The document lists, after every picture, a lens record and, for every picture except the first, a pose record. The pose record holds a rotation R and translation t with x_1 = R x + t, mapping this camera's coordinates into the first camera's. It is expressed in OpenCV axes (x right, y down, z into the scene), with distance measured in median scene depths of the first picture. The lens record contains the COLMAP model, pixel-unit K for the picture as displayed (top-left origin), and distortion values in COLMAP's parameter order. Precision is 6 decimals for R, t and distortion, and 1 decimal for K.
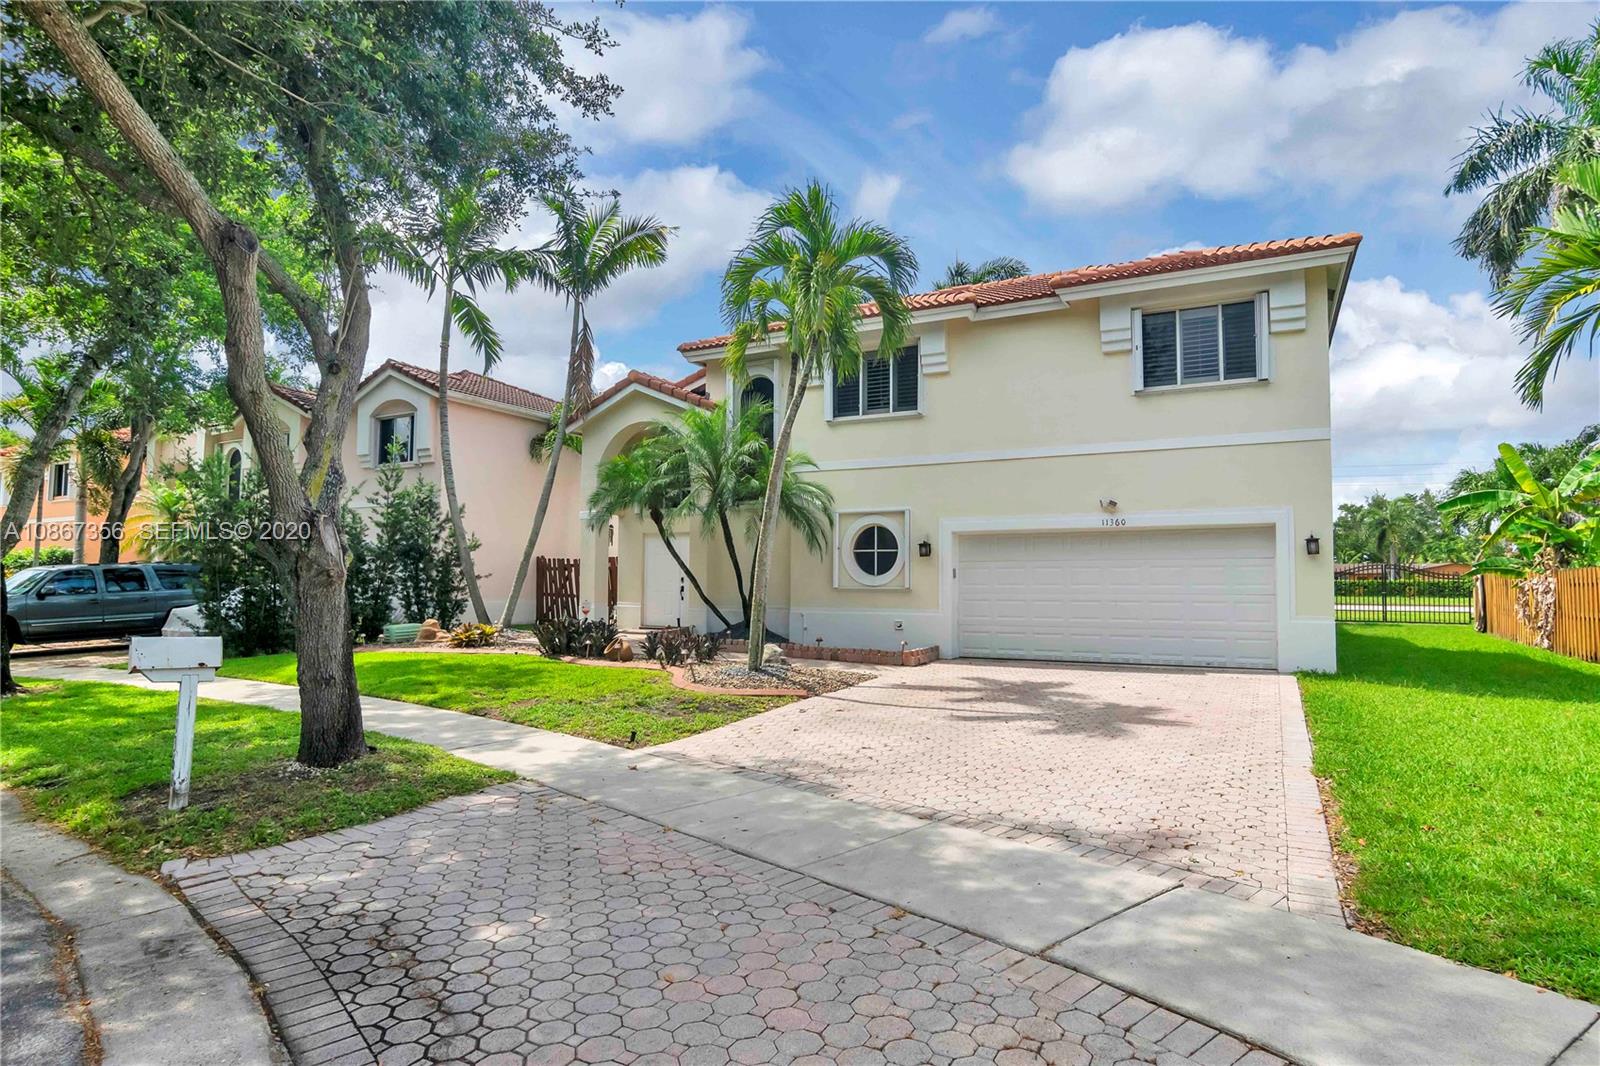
lens RADIAL K [[873.8, 0, 798.8], [0, 873.8, 538.8], [0, 0, 1]] dist [-0.045262, 0.030281]
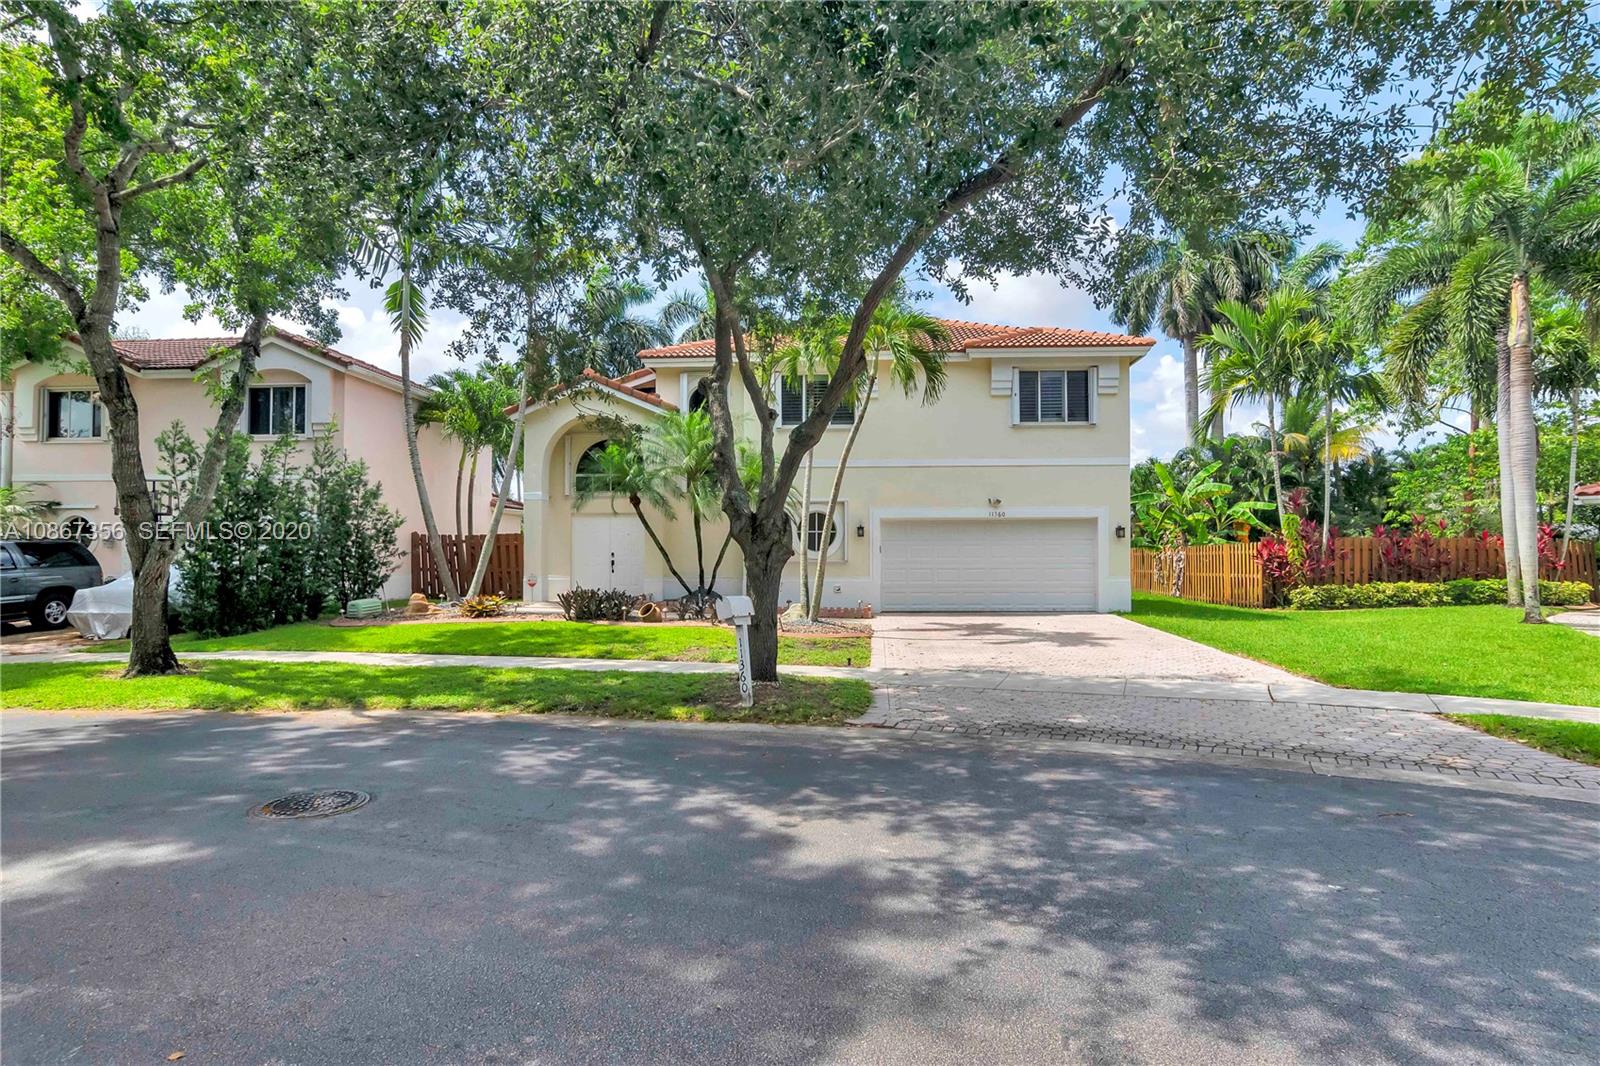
lens RADIAL K [[873.8, 0, 802.1], [0, 873.8, 533.0], [0, 0, 1]] dist [-0.045262, 0.030281]
pose [[0.912411, 0.005880, 0.409234, -0.538711], [-0.015782, 0.999659, 0.020824, -0.013104], [-0.408972, -0.025458, 0.912192, -0.195592]]
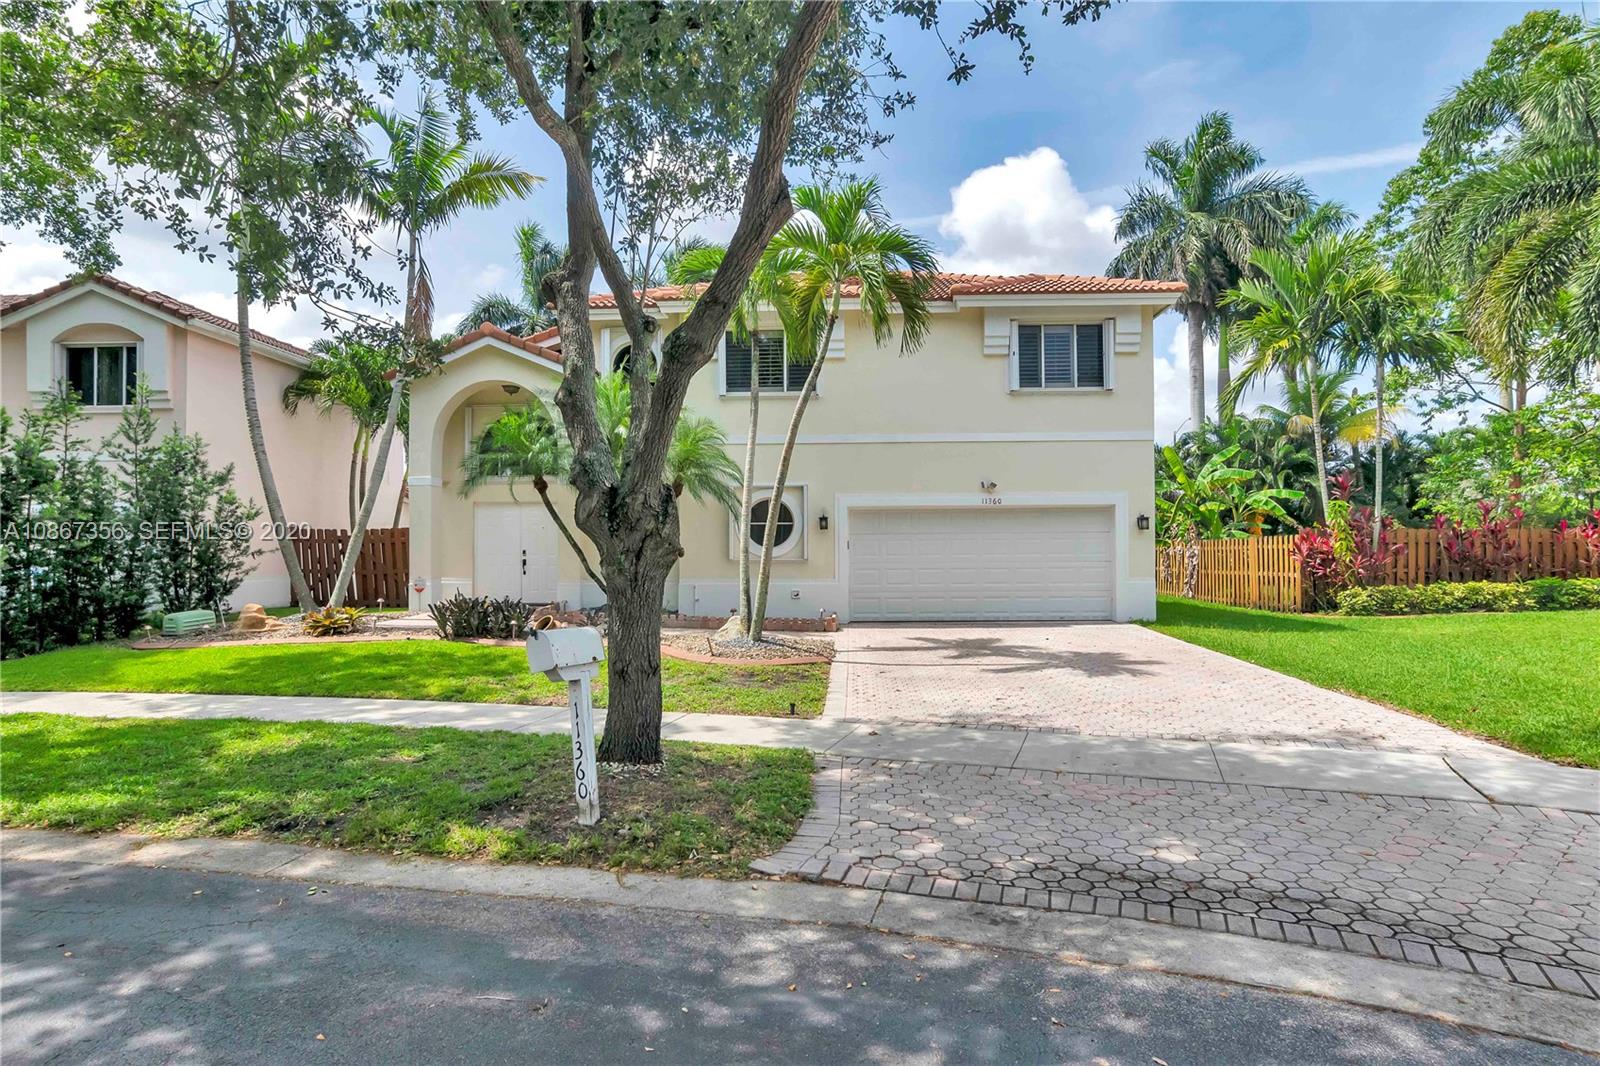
lens RADIAL K [[873.8, 0, 803.6], [0, 873.8, 536.1], [0, 0, 1]] dist [-0.045262, 0.030281]
pose [[0.902036, -0.000952, 0.431660, -0.382768], [-0.013032, 0.999482, 0.029438, -0.003194], [-0.431464, -0.032180, 0.901556, 0.047774]]
